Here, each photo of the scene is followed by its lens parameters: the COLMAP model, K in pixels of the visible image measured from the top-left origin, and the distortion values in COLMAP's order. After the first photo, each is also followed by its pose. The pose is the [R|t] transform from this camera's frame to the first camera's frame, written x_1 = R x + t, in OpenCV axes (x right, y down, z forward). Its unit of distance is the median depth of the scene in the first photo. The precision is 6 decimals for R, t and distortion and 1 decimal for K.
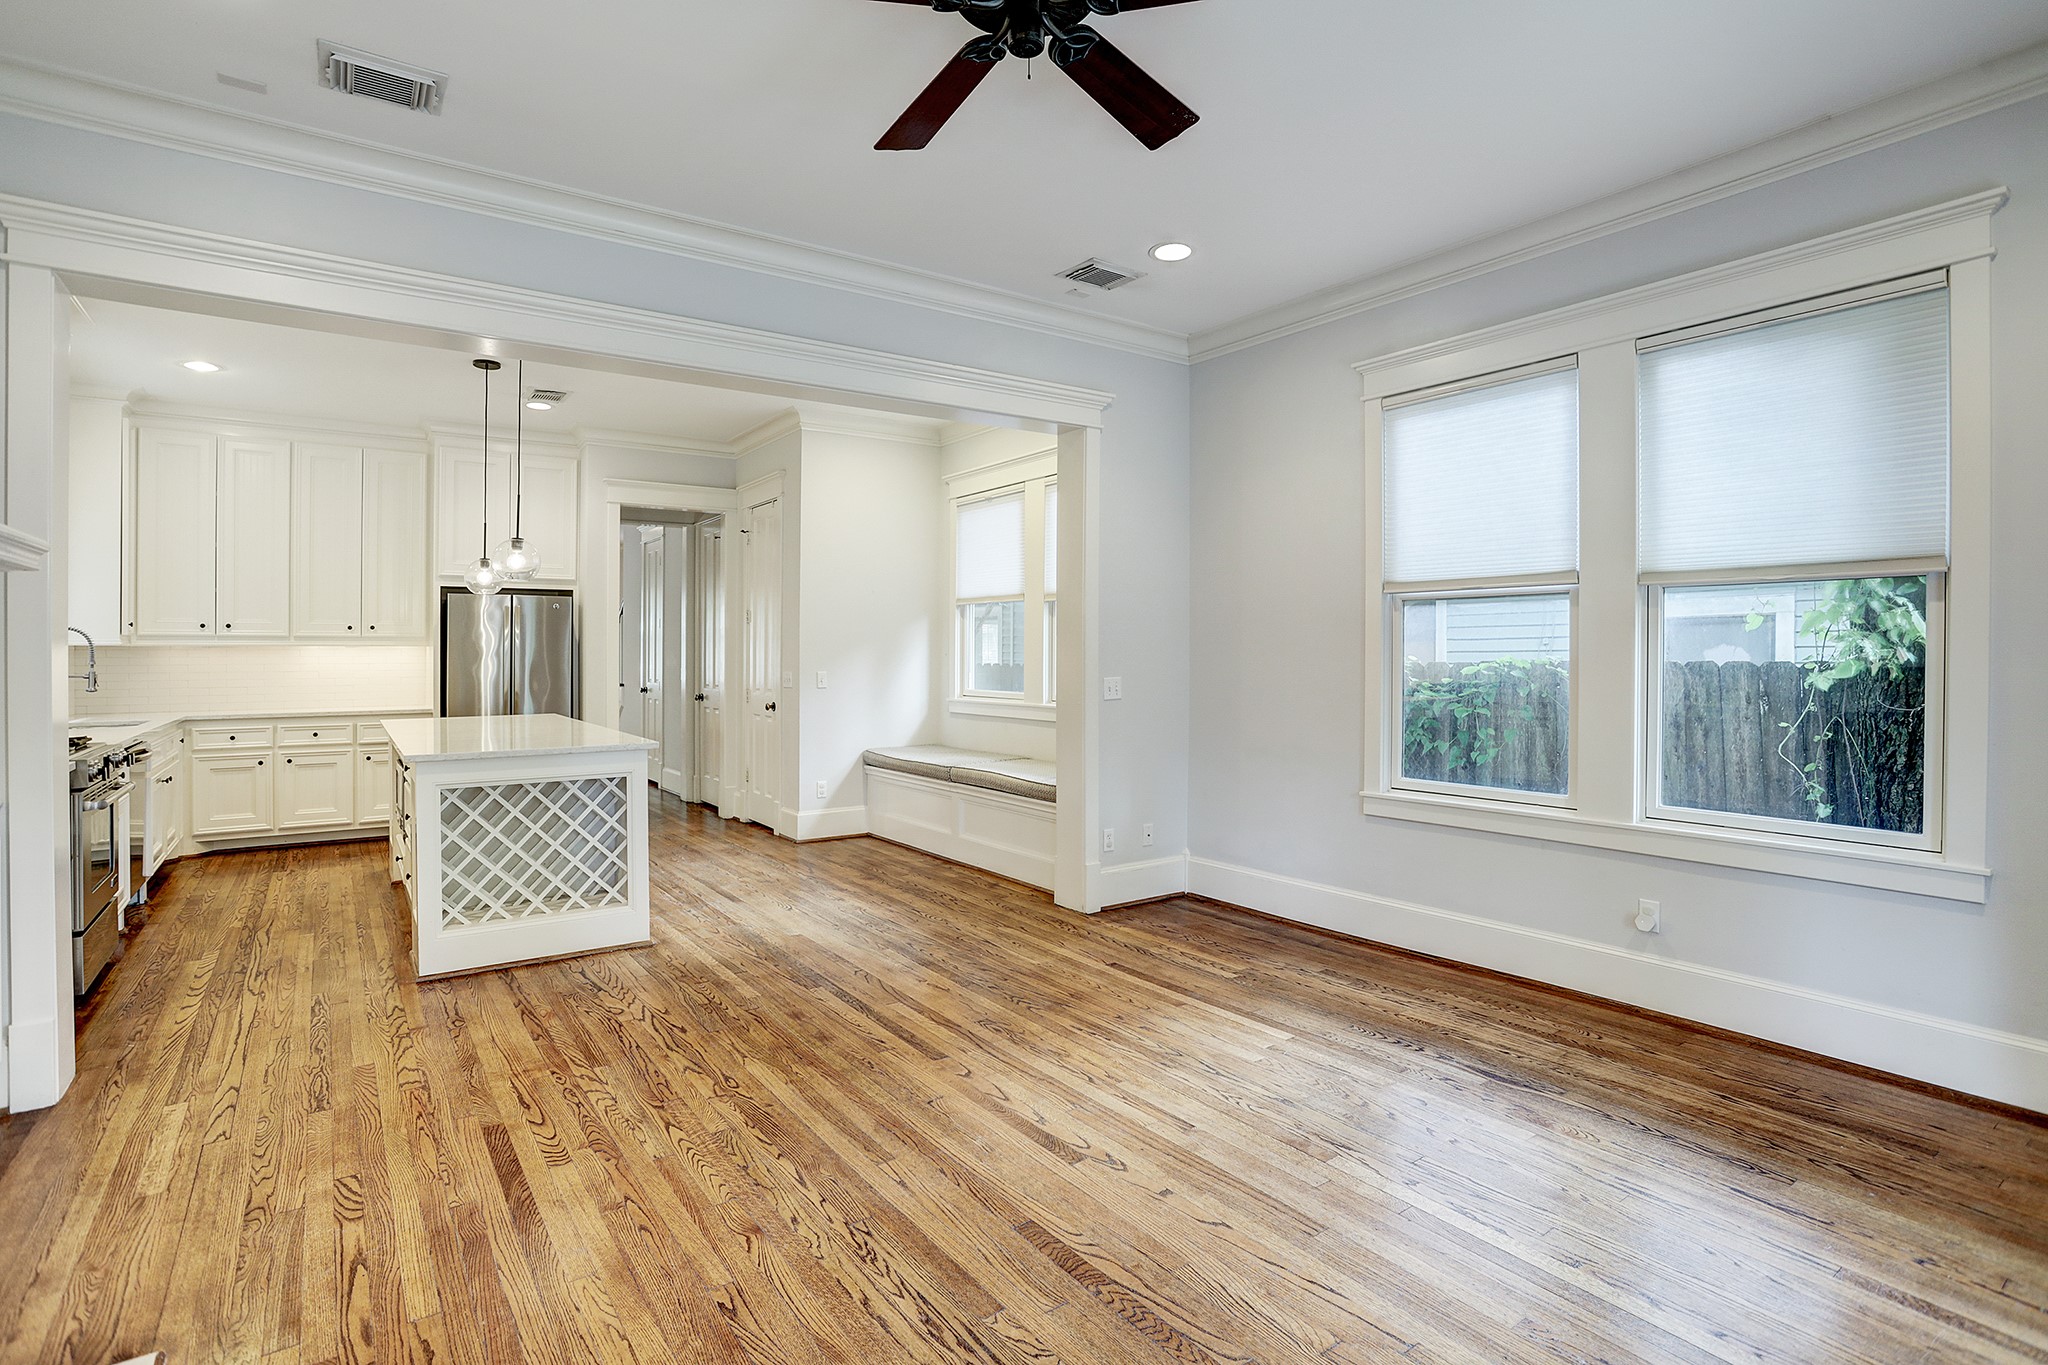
lens RADIAL K [[1011.5, 0, 1031.7], [0, 1011.5, 647.6], [0, 0, 1]] dist [-0.069801, 0.028099]
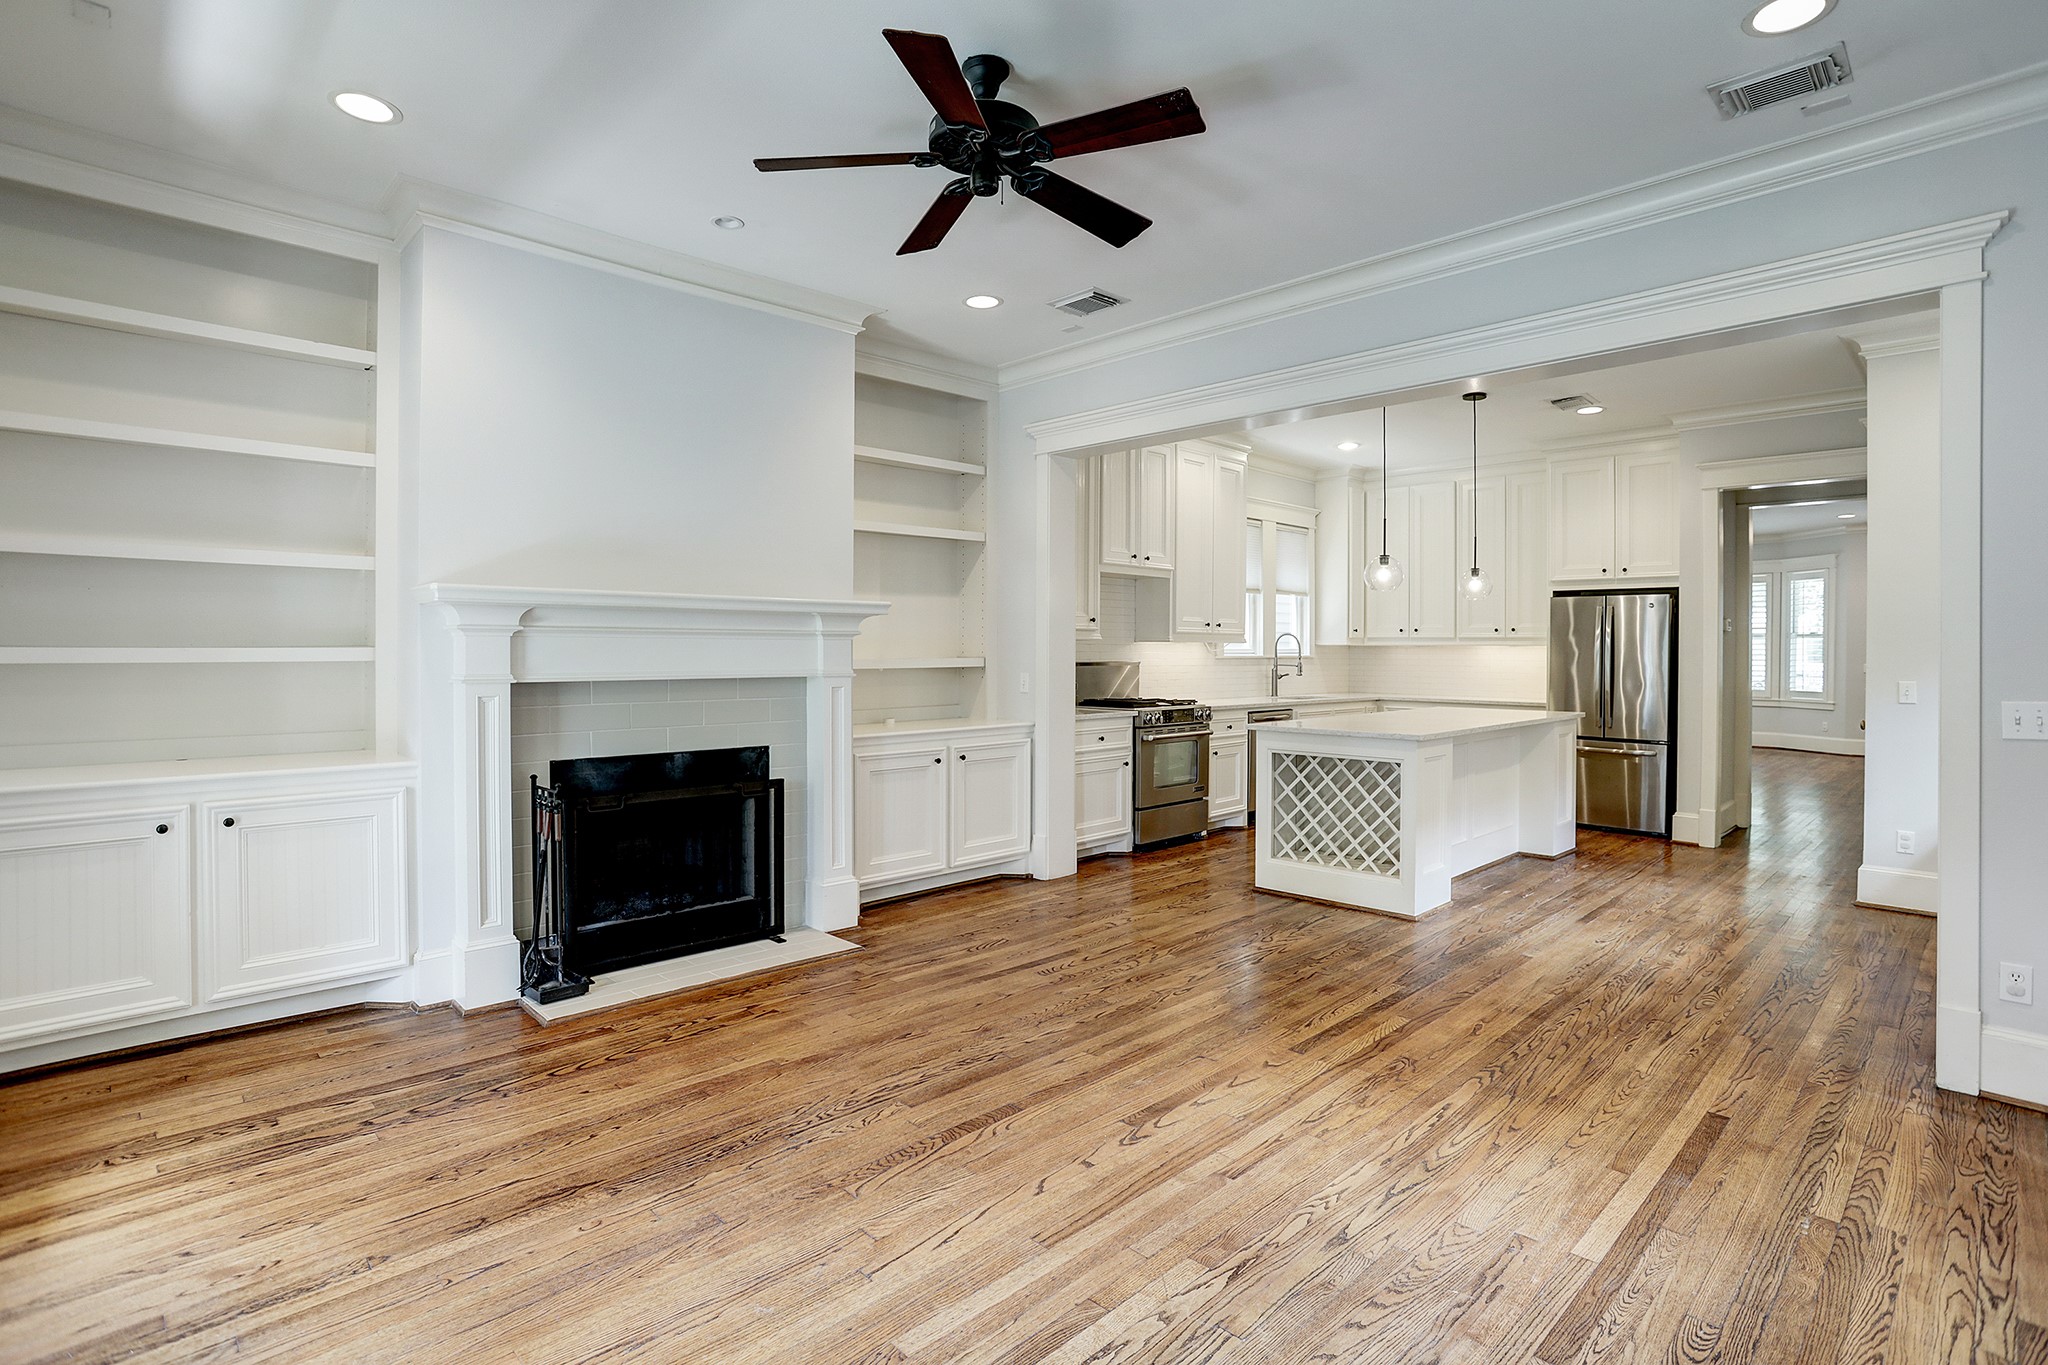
lens RADIAL K [[1002.8, 0, 1007.9], [0, 1002.8, 653.1], [0, 0, 1]] dist [-0.067778, 0.027259]
pose [[0.133999, 0.005719, -0.990965, 0.670291], [-0.000769, 0.999984, 0.005667, 0.001610], [0.990981, 0.000003, 0.134001, 0.450551]]
